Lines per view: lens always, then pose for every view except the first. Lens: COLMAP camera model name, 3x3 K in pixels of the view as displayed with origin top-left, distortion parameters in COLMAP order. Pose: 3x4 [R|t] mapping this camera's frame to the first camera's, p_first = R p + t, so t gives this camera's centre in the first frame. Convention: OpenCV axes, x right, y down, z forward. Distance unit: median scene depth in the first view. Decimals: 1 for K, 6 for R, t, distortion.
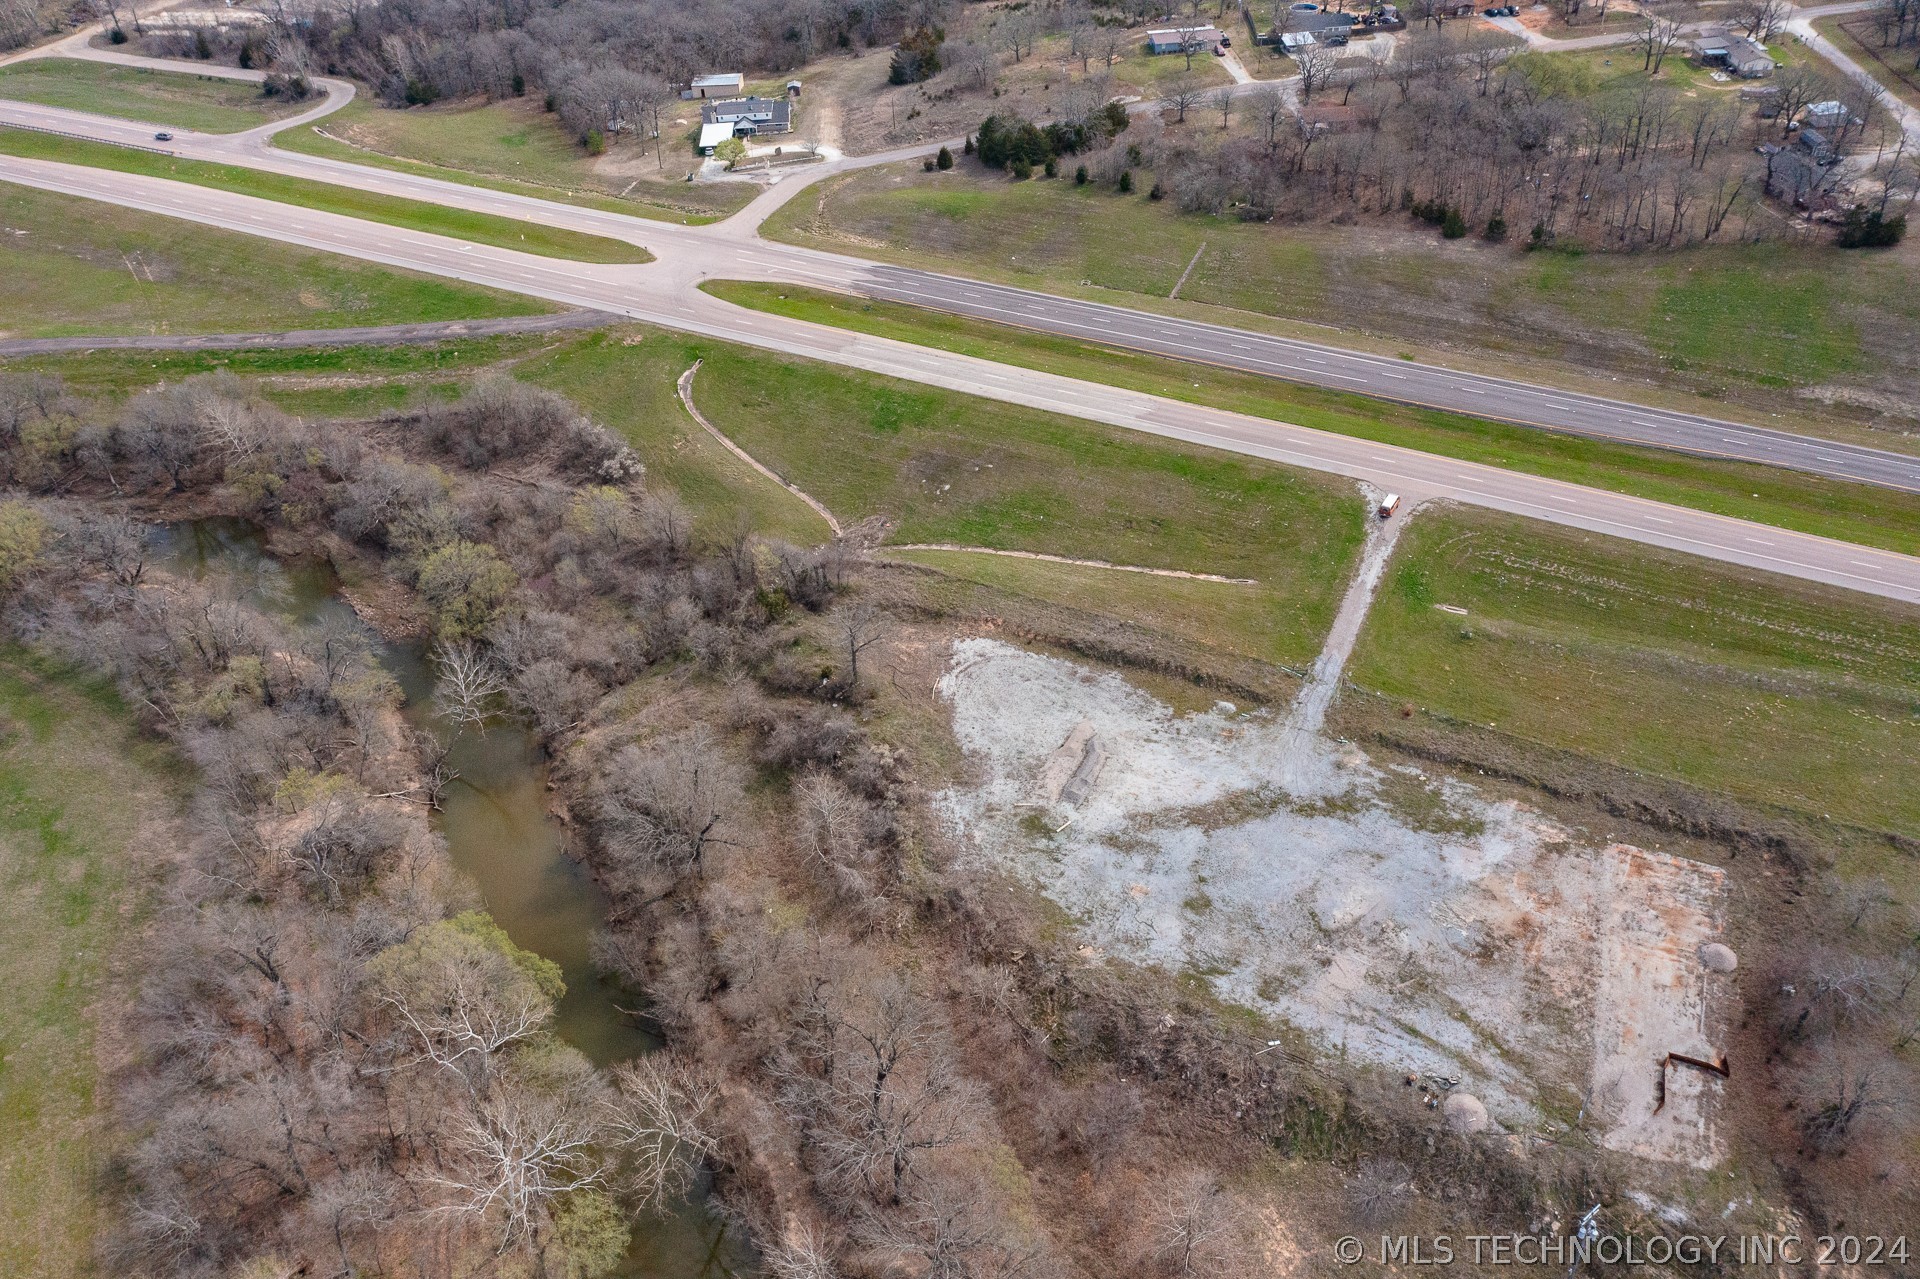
lens RADIAL K [[1522.1, 0, 968.4], [0, 1522.1, 627.2], [0, 0, 1]] dist [-0.021934, 0.006667]
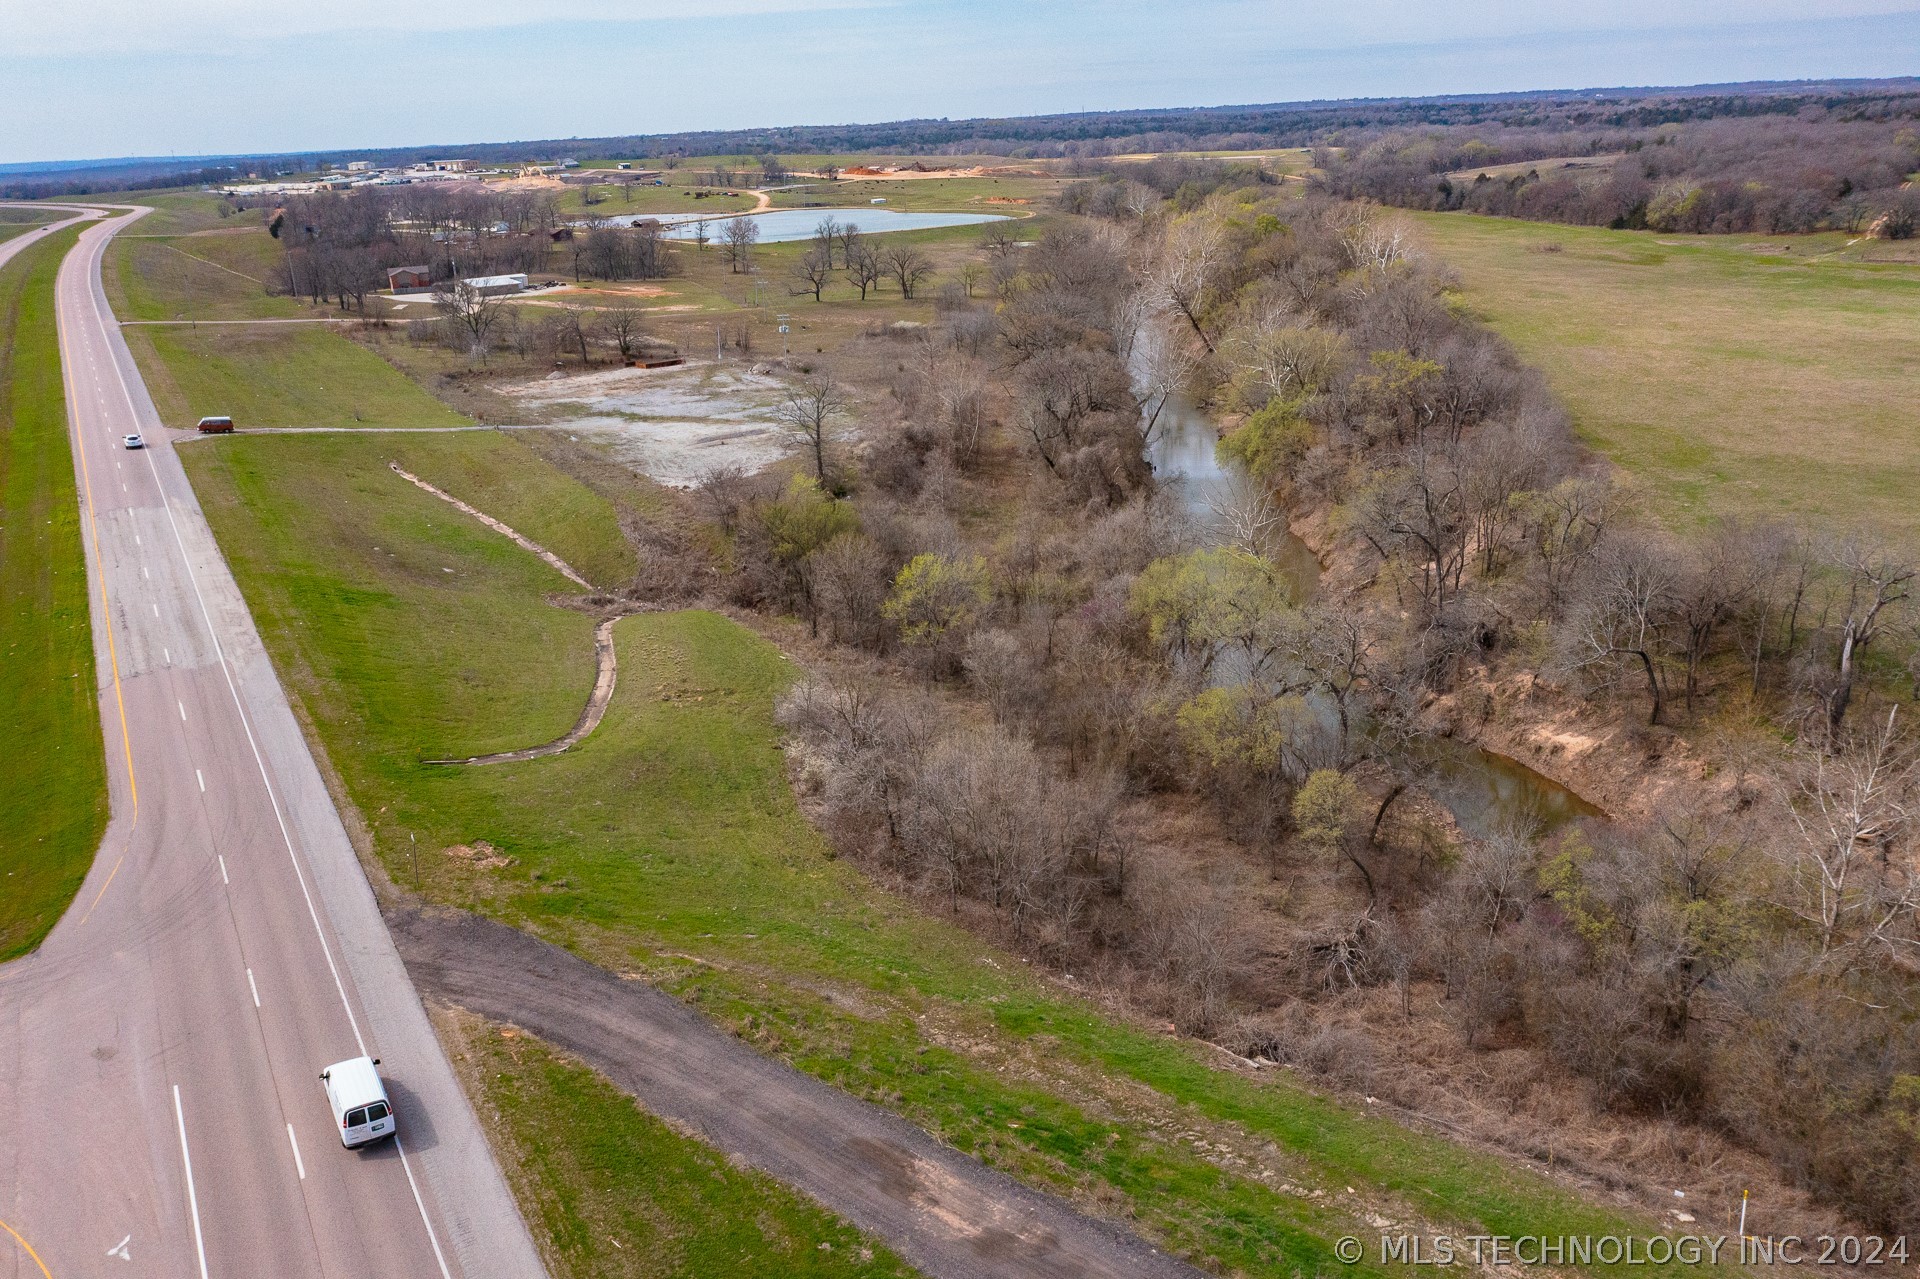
lens RADIAL K [[1522.1, 0, 968.5], [0, 1522.1, 624.2], [0, 0, 1]] dist [-0.021934, 0.006667]
pose [[-0.856385, -0.085498, 0.509210, -0.652430], [0.375650, 0.573440, 0.728048, -0.572851], [-0.354248, 0.814774, -0.458968, 1.561551]]
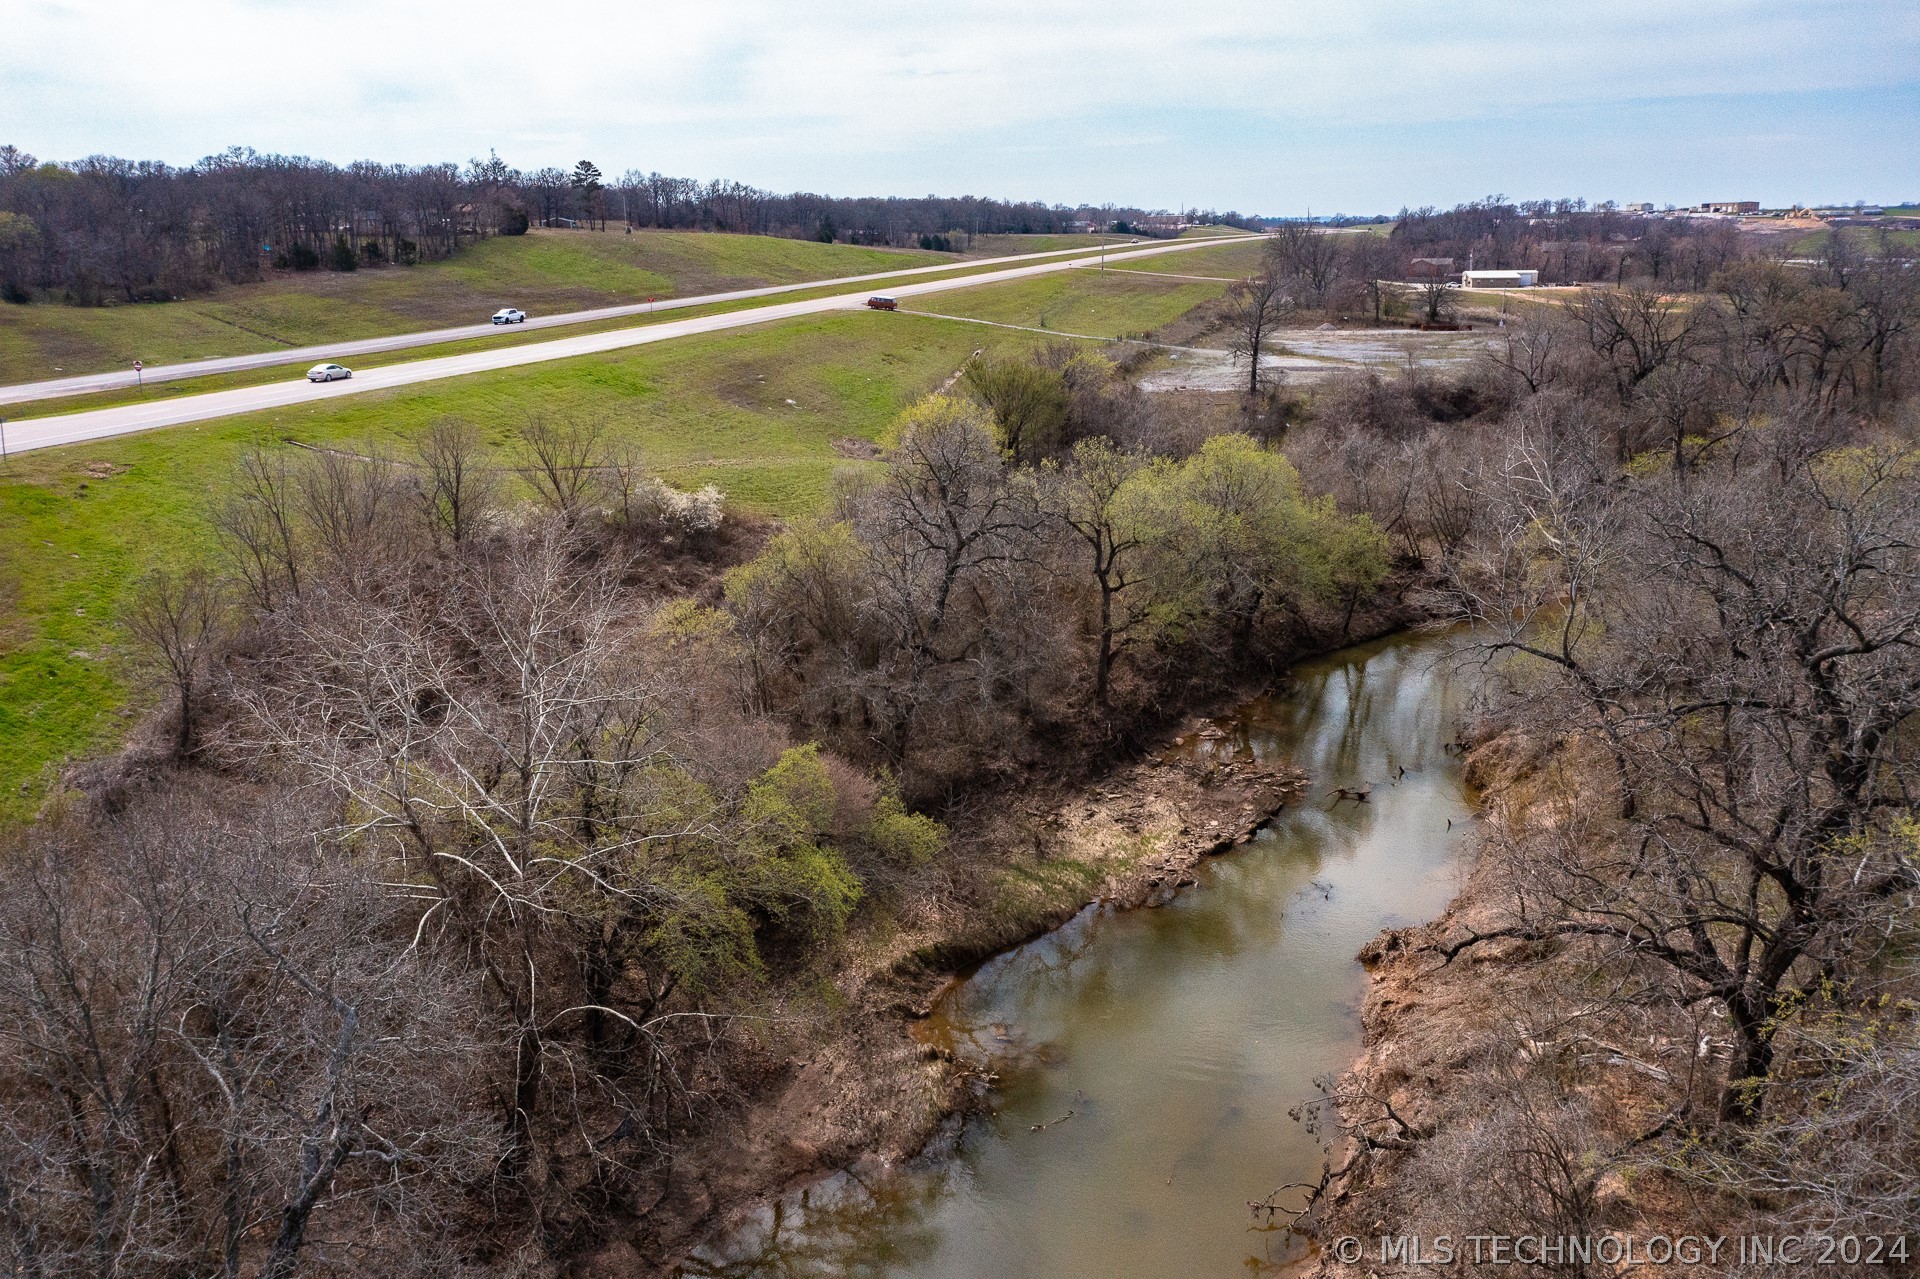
lens RADIAL K [[1522.1, 0, 960.0], [0, 1522.1, 634.0], [0, 0, 1]] dist [-0.021934, 0.006667]
pose [[-0.196616, -0.206783, 0.958427, -0.861177], [0.623779, 0.727792, 0.284988, -0.203815], [-0.756467, 0.653880, -0.014109, 1.297679]]
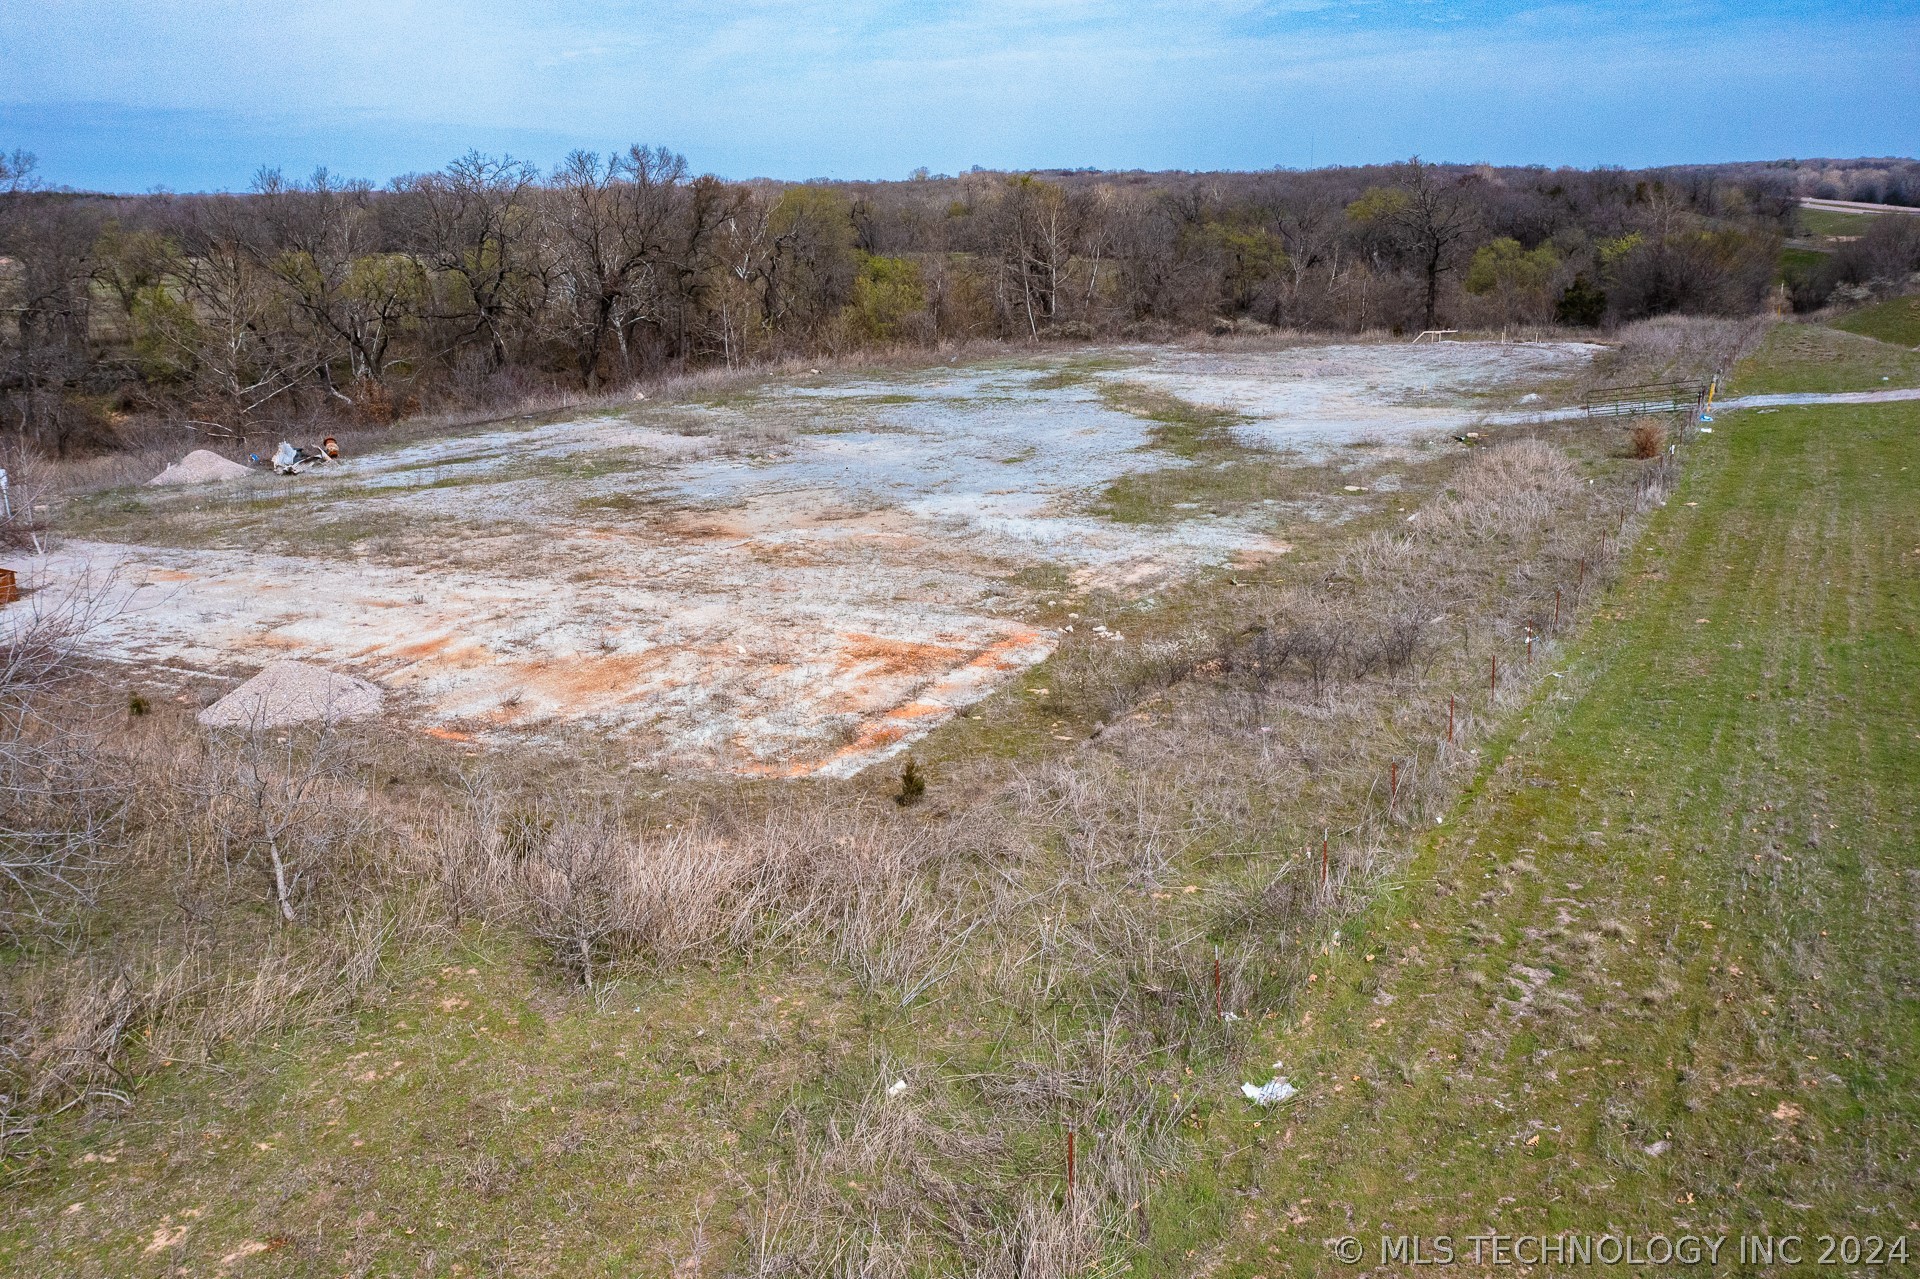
lens RADIAL K [[1522.1, 0, 963.5], [0, 1522.1, 639.8], [0, 0, 1]] dist [-0.021934, 0.006667]
pose [[-0.015332, 0.320101, -0.947259, 0.588211], [-0.602986, 0.752756, 0.264133, 0.086806], [0.797605, 0.575233, 0.181475, 0.881203]]
